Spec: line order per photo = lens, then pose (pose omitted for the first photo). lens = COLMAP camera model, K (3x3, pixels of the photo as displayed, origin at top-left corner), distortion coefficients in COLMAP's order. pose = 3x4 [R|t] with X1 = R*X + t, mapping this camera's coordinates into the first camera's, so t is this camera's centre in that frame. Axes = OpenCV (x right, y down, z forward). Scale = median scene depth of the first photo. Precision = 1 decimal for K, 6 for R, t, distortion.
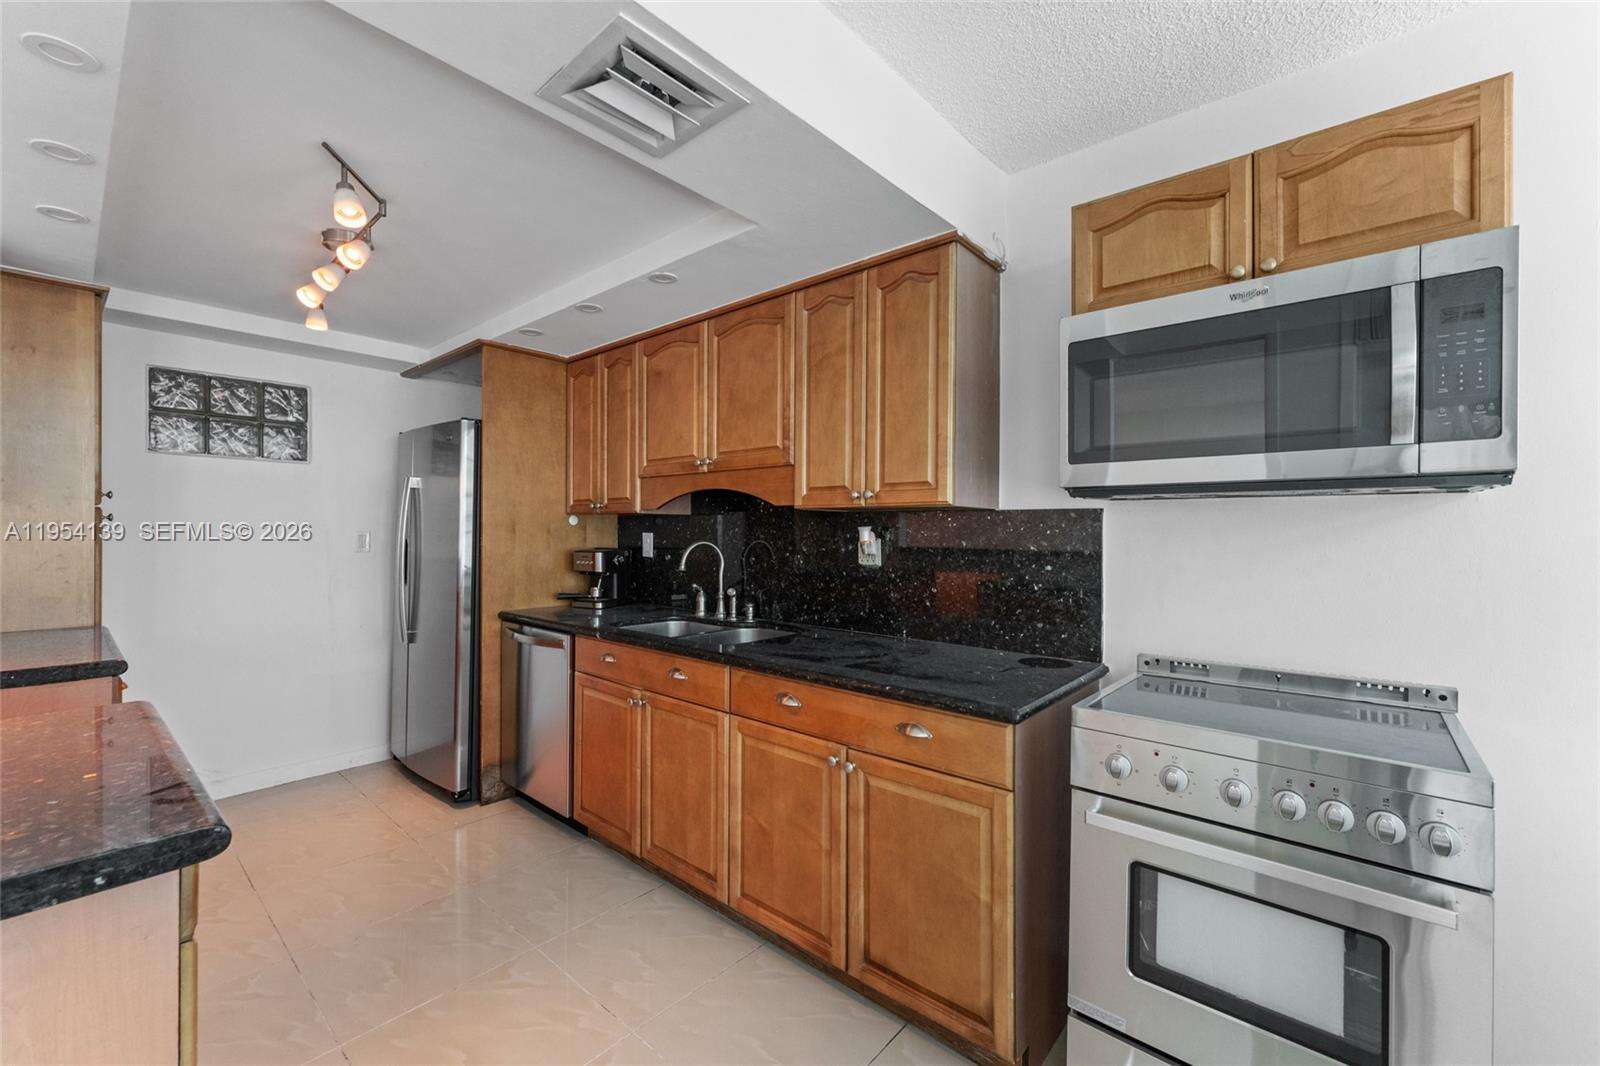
lens RADIAL K [[643.1, 0, 814.0], [0, 643.1, 529.9], [0, 0, 1]] dist [-0.003236, -0.000375]
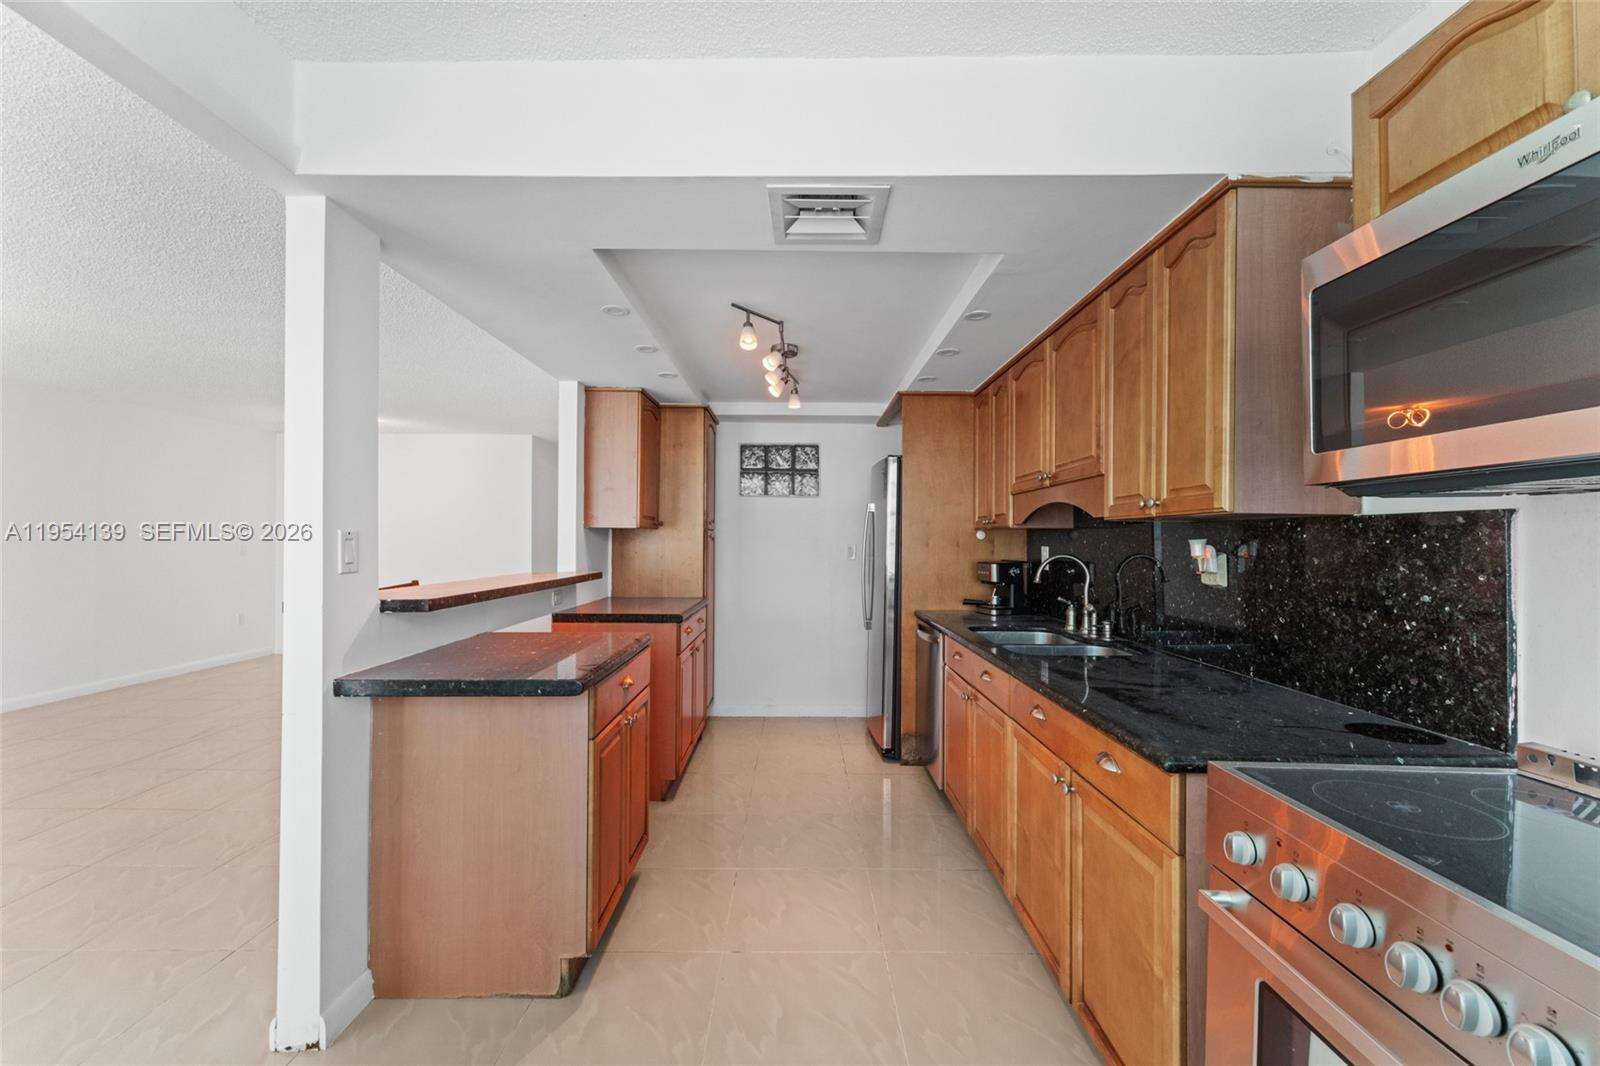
lens RADIAL K [[643.1, 0, 813.9], [0, 643.1, 538.4], [0, 0, 1]] dist [-0.003236, -0.000375]
pose [[0.663282, -0.005777, -0.748347, 0.321806], [-0.001068, 0.999962, -0.008666, 0.001228], [0.748368, 0.006547, 0.663251, 0.046027]]
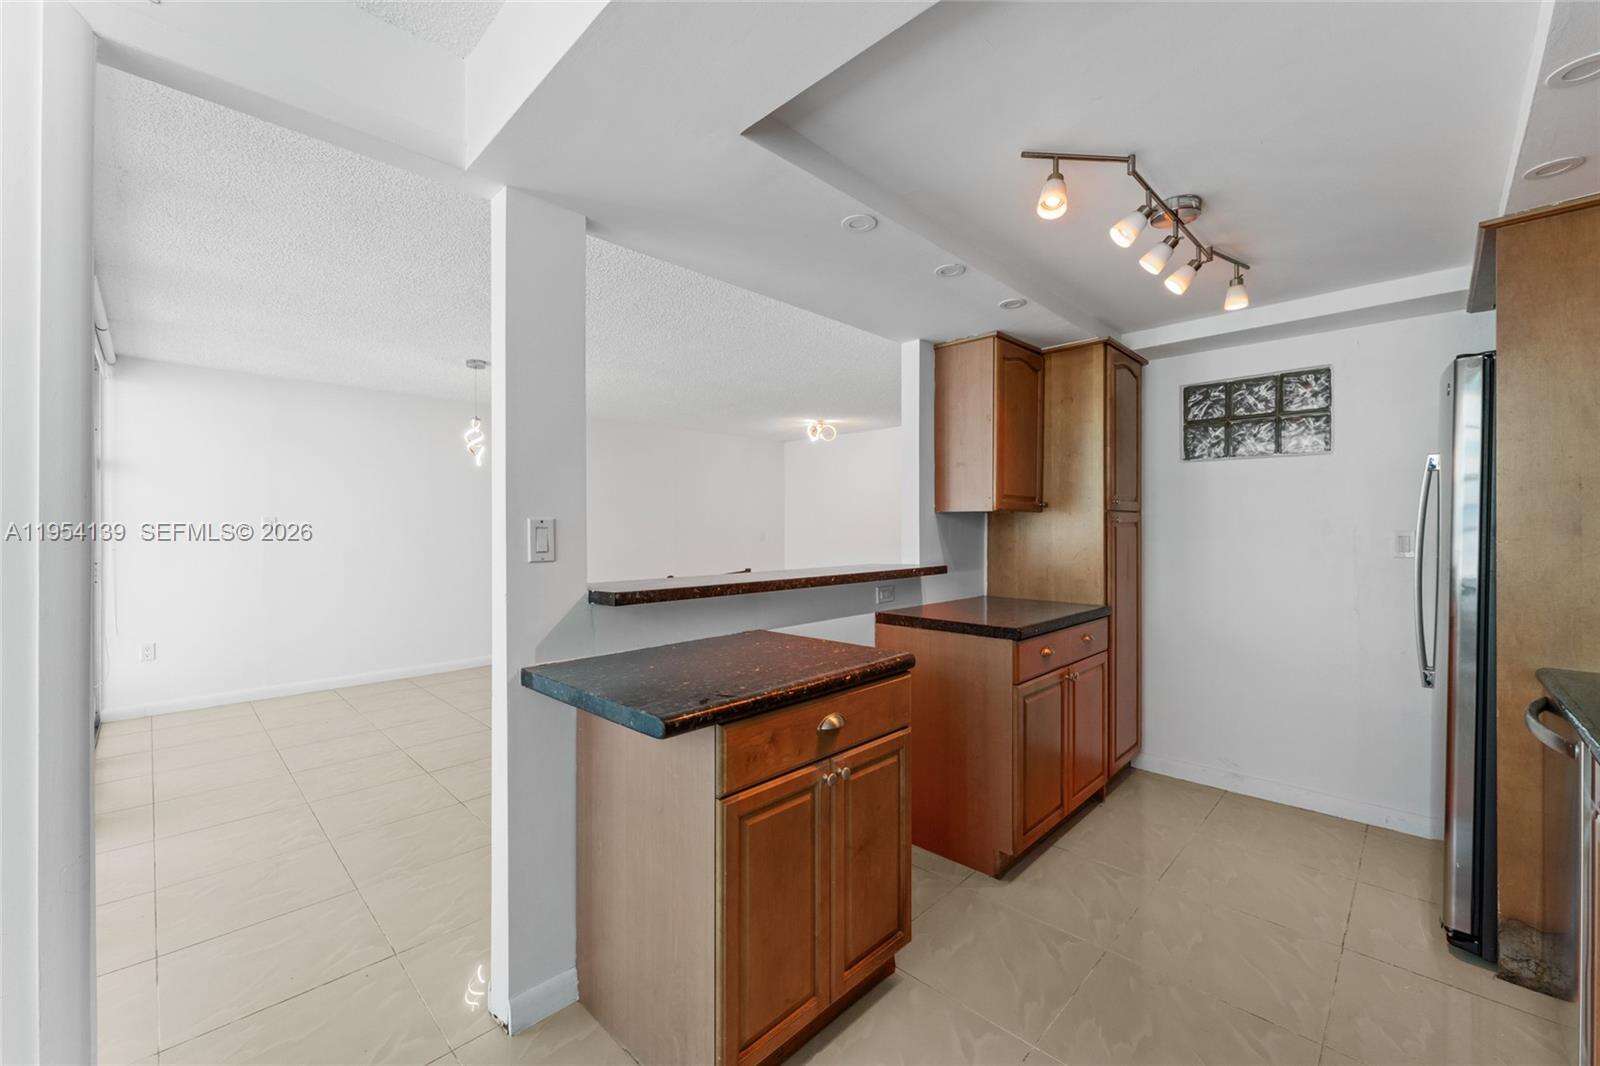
lens RADIAL K [[643.1, 0, 793.6], [0, 643.1, 527.1], [0, 0, 1]] dist [-0.003236, -0.000375]
pose [[-0.082432, -0.005876, -0.996579, 0.159013], [0.002087, 0.999979, -0.006069, 0.000577], [0.996595, -0.002580, -0.082418, 0.398678]]
